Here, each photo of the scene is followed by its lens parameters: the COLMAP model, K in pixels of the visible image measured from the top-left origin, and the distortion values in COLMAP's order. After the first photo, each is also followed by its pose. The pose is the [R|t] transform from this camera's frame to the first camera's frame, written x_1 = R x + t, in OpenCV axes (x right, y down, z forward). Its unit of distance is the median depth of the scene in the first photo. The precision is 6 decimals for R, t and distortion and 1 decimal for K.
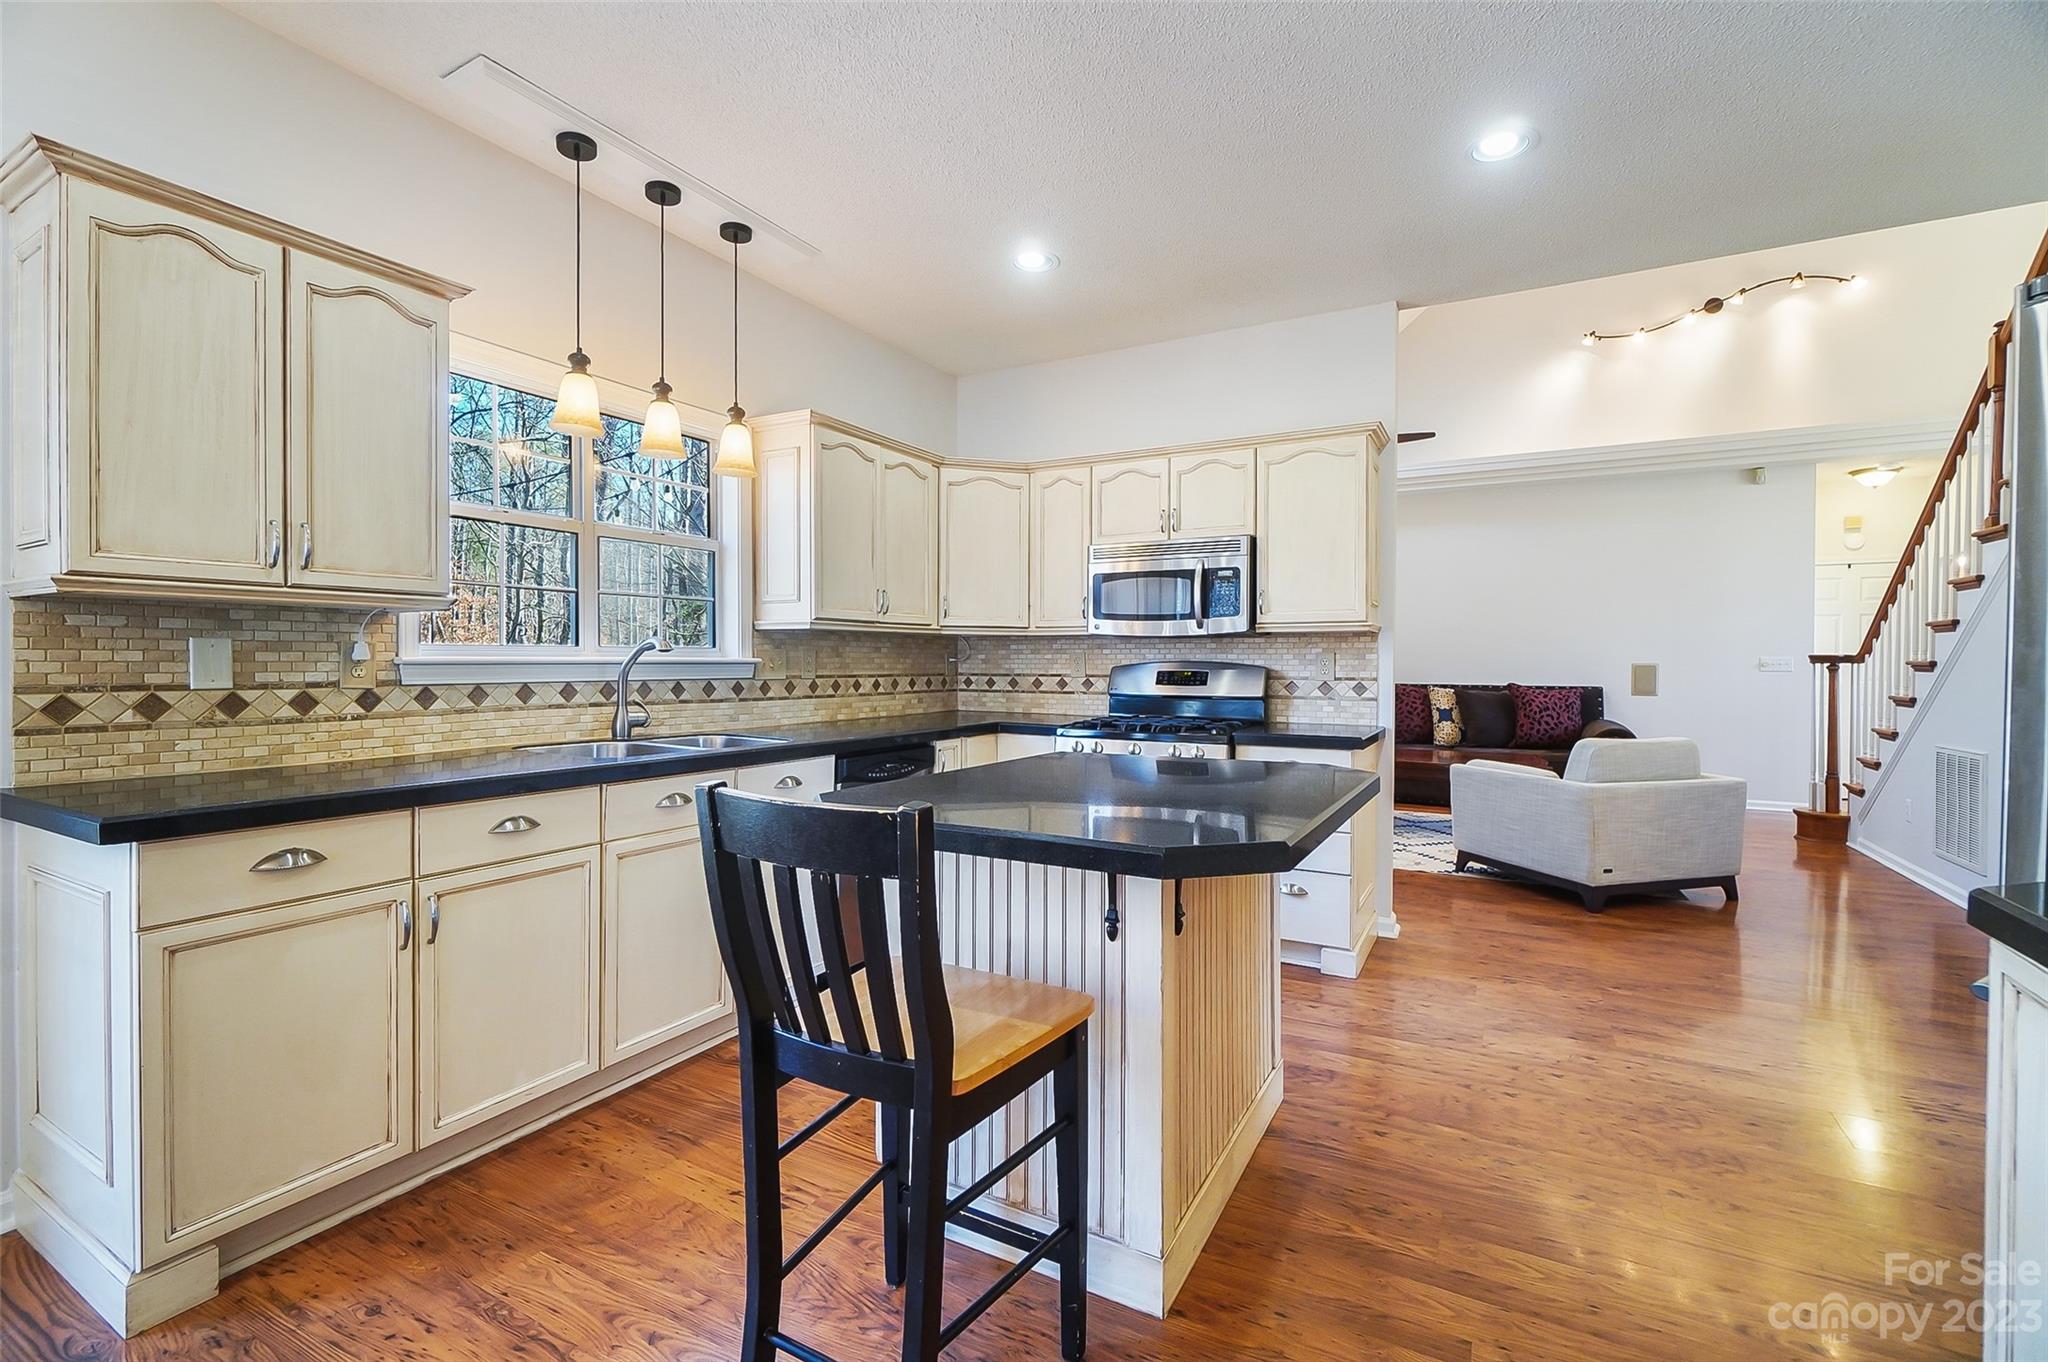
lens RADIAL K [[883.1, 0, 1015.6], [0, 883.1, 671.0], [0, 0, 1]] dist [-0.002239, -0.000228]
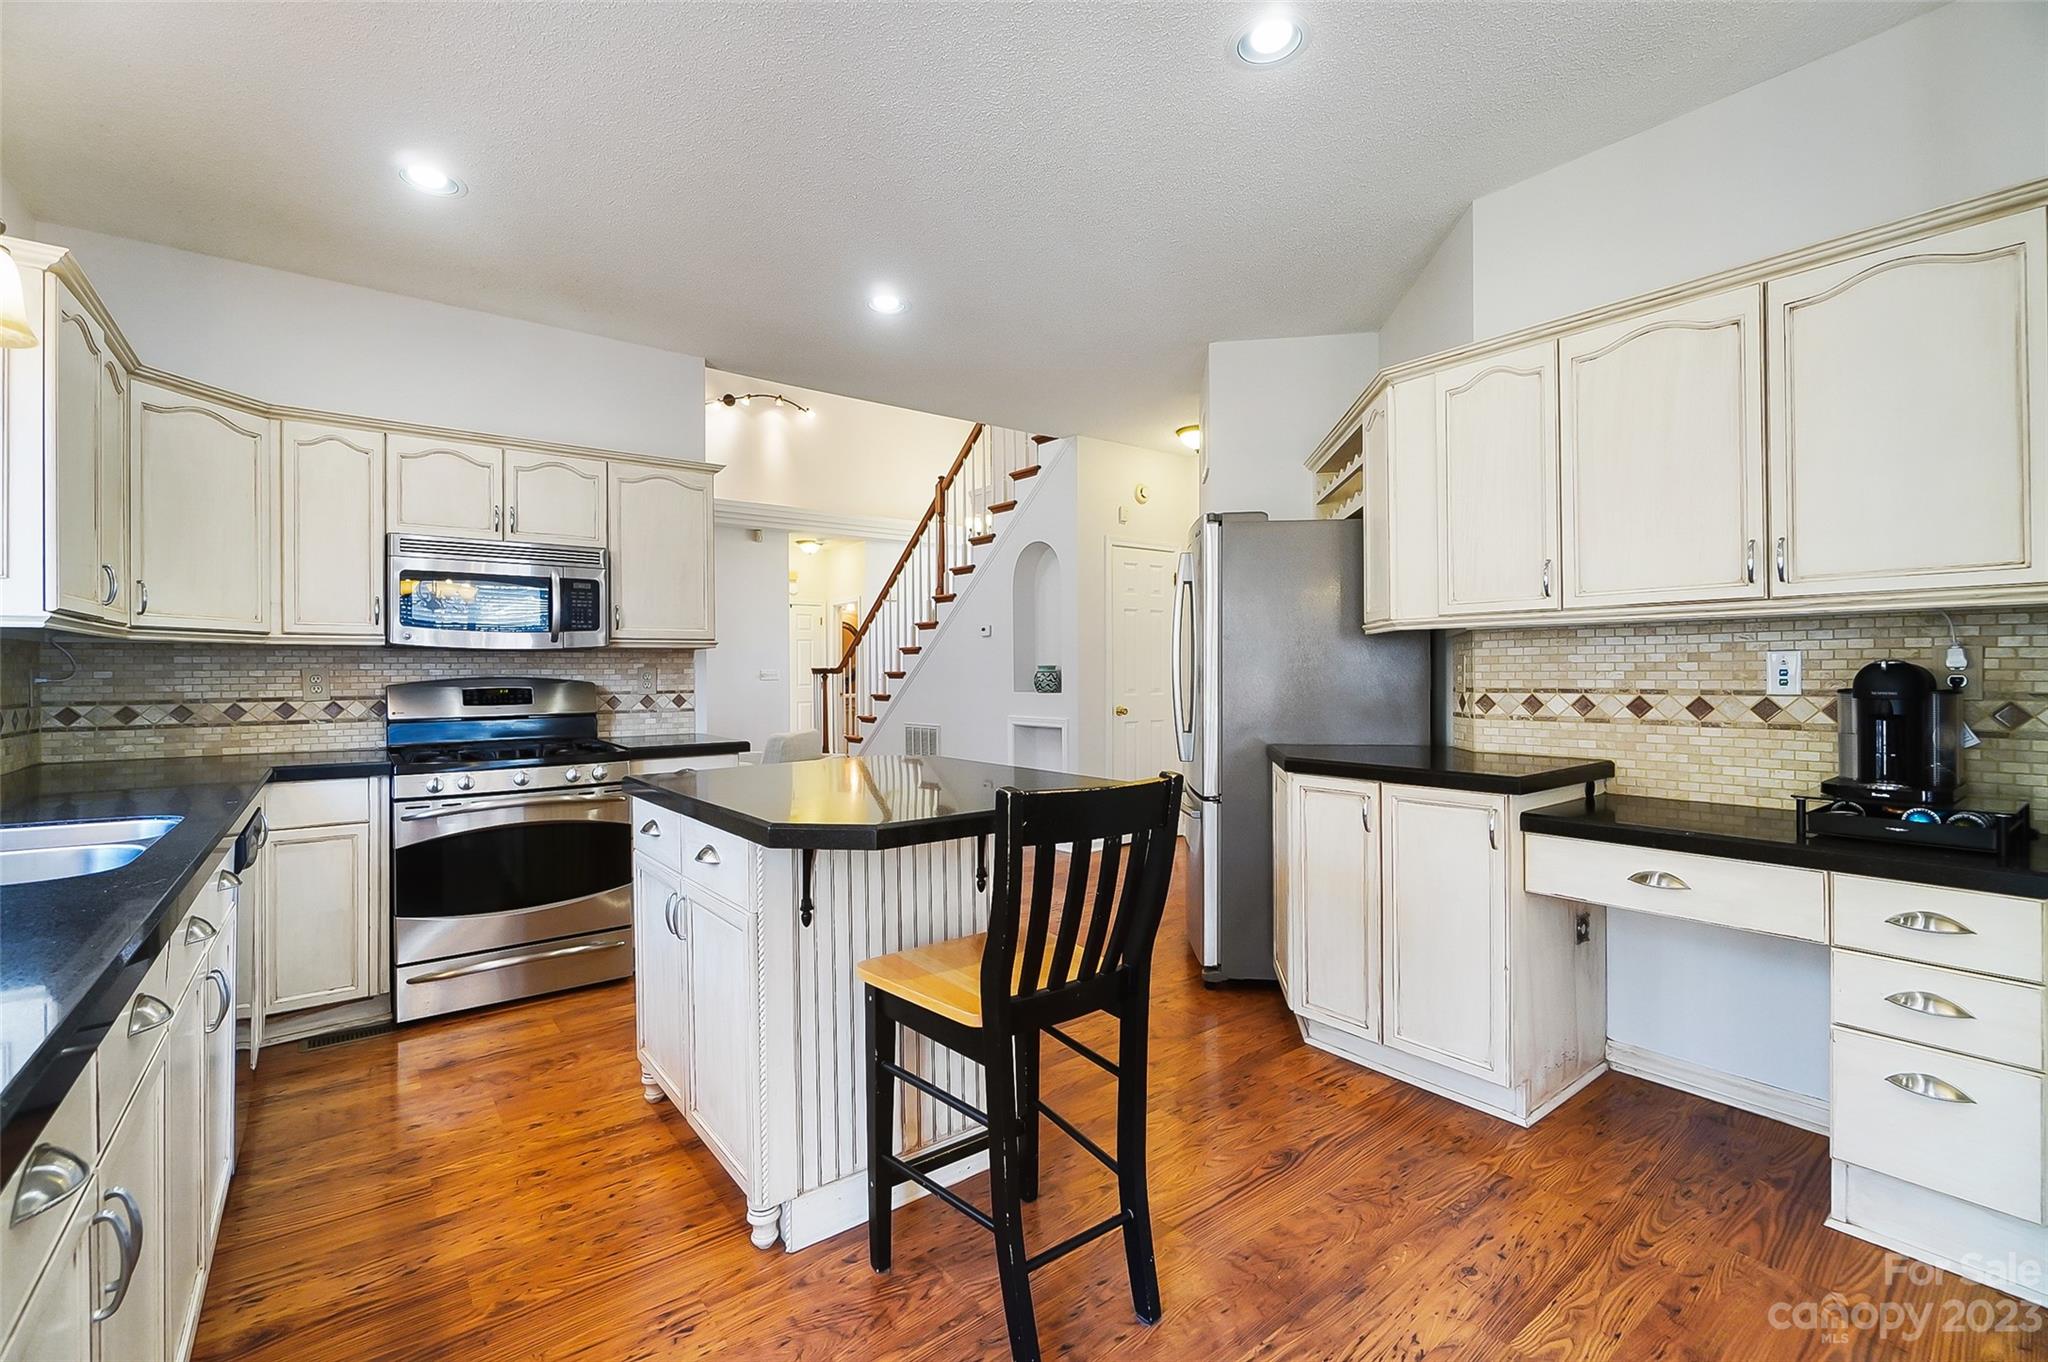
lens RADIAL K [[883.1, 0, 1015.6], [0, 883.1, 671.0], [0, 0, 1]] dist [-0.002239, -0.000228]
pose [[0.403953, -0.005817, 0.914761, -0.411110], [0.019045, 0.999817, -0.002052, -0.005944], [-0.914581, 0.018251, 0.403990, 0.165655]]
